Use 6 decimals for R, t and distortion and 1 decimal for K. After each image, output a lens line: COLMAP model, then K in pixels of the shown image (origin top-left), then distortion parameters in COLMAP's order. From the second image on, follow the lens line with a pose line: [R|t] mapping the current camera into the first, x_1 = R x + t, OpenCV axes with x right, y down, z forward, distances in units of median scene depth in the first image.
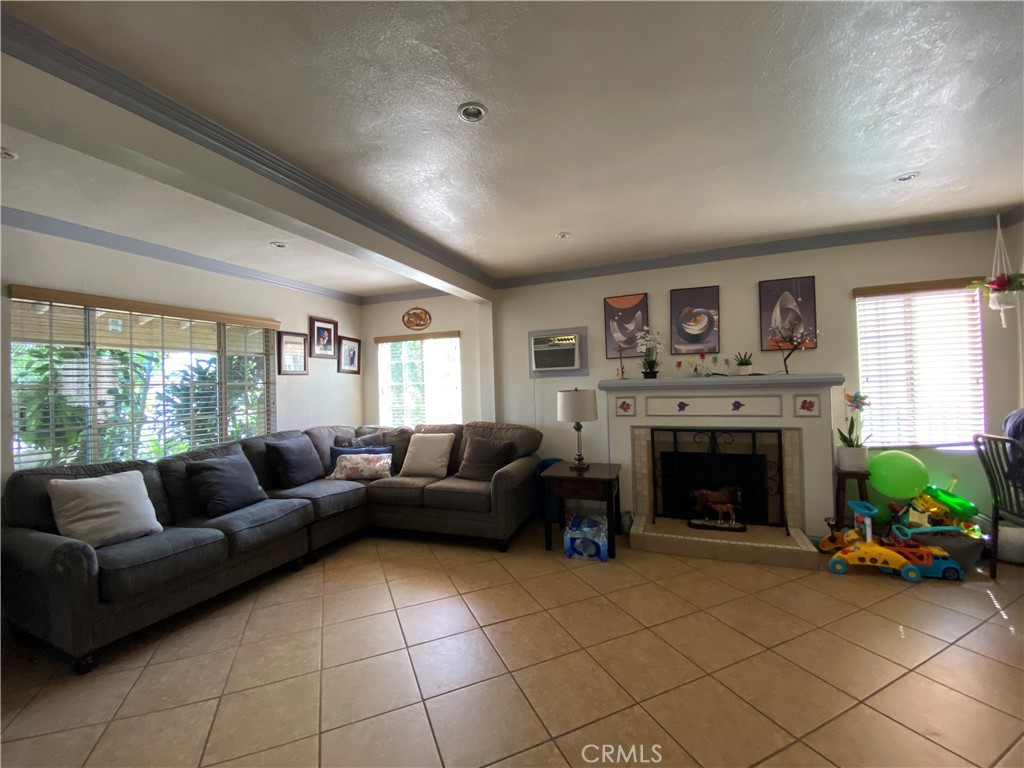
lens RADIAL K [[415.6, 0, 510.7], [0, 415.6, 379.8], [0, 0, 1]] dist [0.019838, -0.019238]
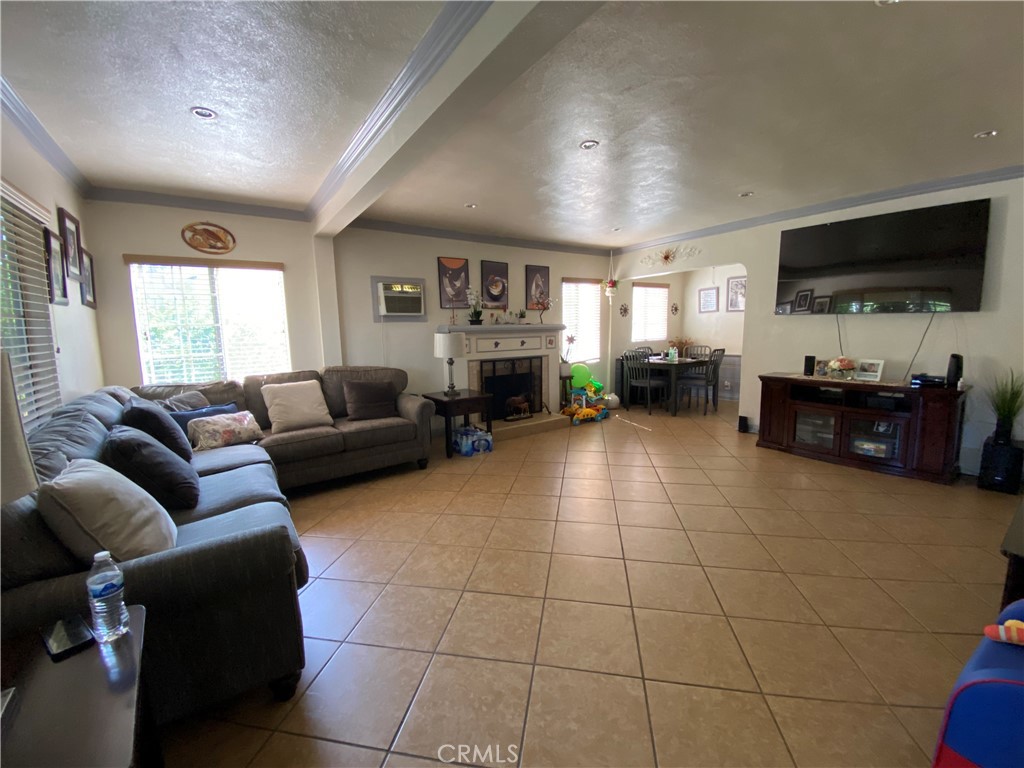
lens RADIAL K [[415.6, 0, 510.0], [0, 415.6, 386.9], [0, 0, 1]] dist [0.019838, -0.019238]
pose [[0.551930, -0.097653, 0.828153, -0.798579], [-0.004396, 0.992765, 0.119993, 0.037285], [-0.833879, -0.069868, 0.547508, 0.155699]]
